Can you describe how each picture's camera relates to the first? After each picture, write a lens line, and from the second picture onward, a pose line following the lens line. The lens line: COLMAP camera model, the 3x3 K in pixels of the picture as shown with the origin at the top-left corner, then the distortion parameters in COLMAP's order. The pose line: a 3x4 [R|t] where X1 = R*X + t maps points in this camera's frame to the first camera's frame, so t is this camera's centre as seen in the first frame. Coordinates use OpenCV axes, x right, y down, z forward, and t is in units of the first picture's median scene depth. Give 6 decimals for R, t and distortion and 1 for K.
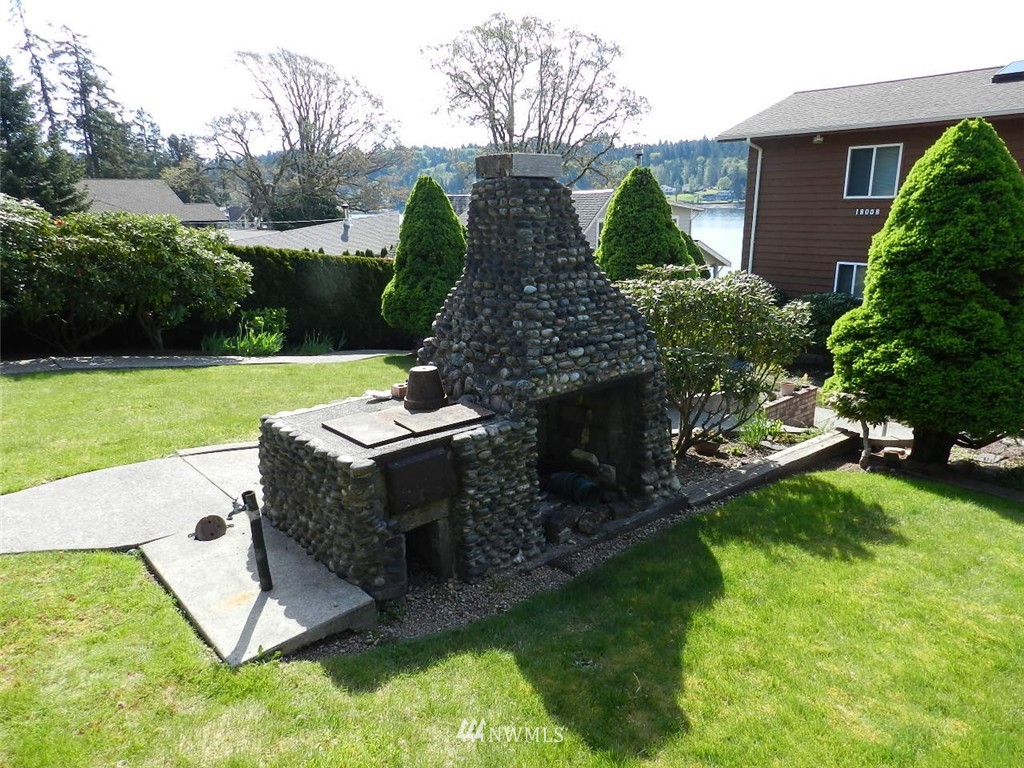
lens RADIAL K [[695.3, 0, 512.0], [0, 695.3, 384.0], [0, 0, 1]] dist [0.023830, -0.001018]
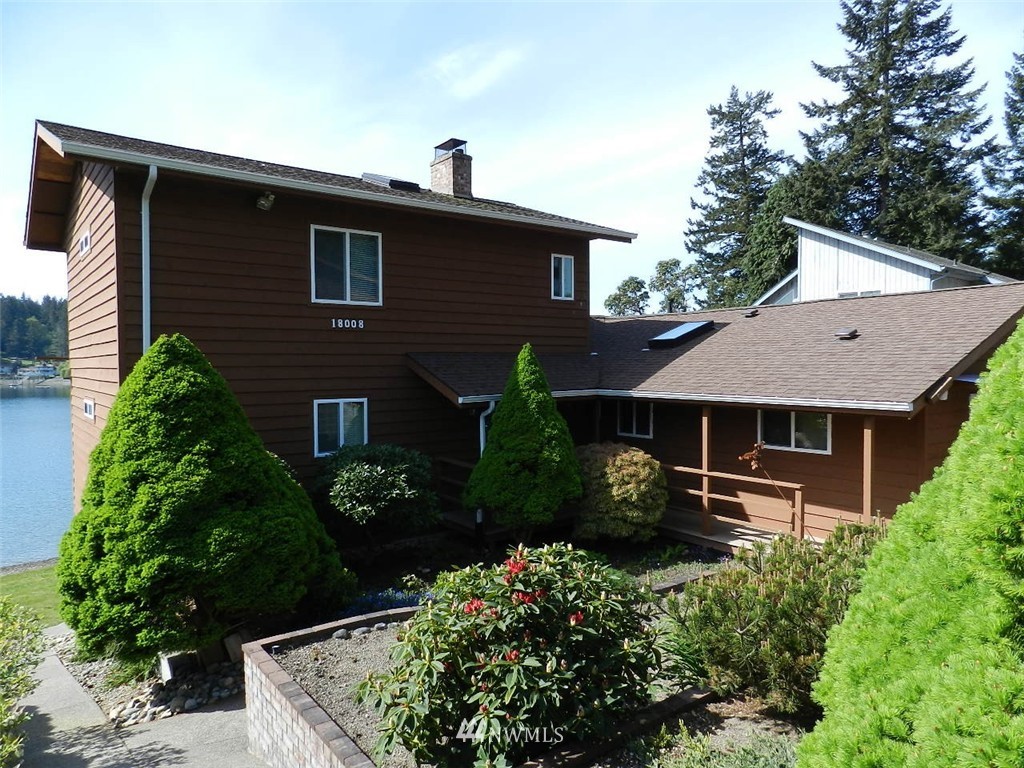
lens RADIAL K [[695.3, 0, 512.0], [0, 695.3, 384.0], [0, 0, 1]] dist [0.023830, -0.001018]
pose [[0.079998, -0.008395, 0.996760, -0.149272], [0.262446, 0.964860, -0.012937, -0.143999], [-0.961625, 0.262631, 0.079390, 0.834091]]
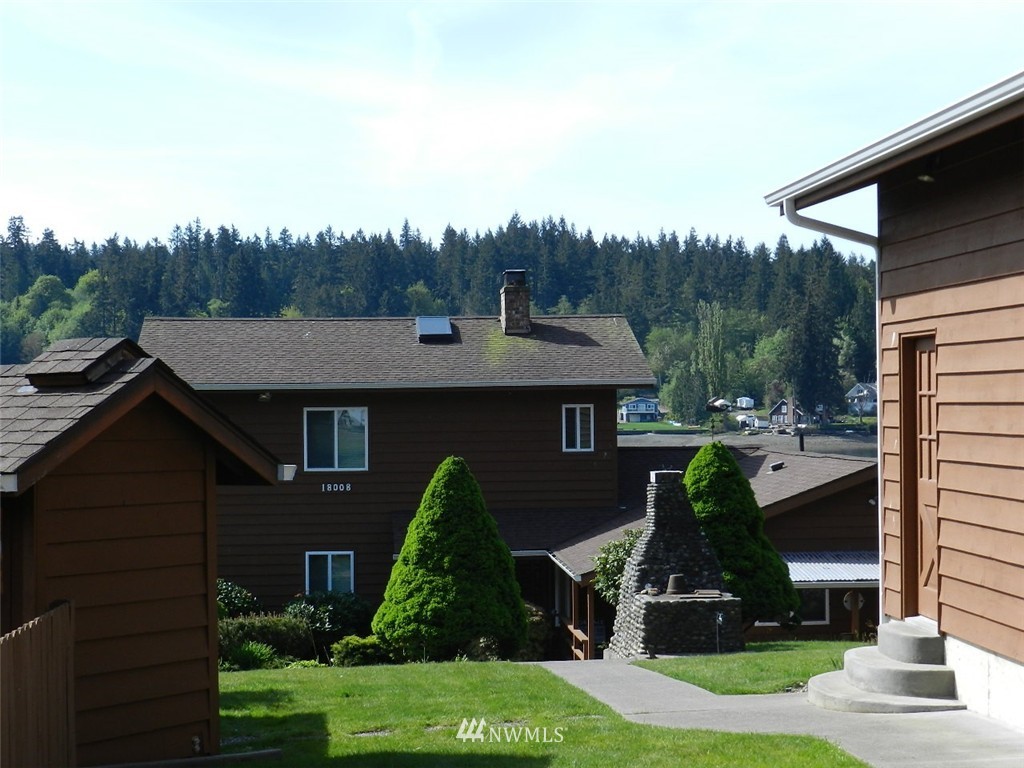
lens RADIAL K [[2112.1, 0, 512.0], [0, 2112.1, 384.0], [0, 0, 1]] dist [-0.017327, -0.043628]
pose [[0.599529, 0.016553, 0.800182, -1.320824], [0.207054, 0.962542, -0.175045, 0.103441], [-0.773106, 0.270625, 0.573645, -0.569406]]
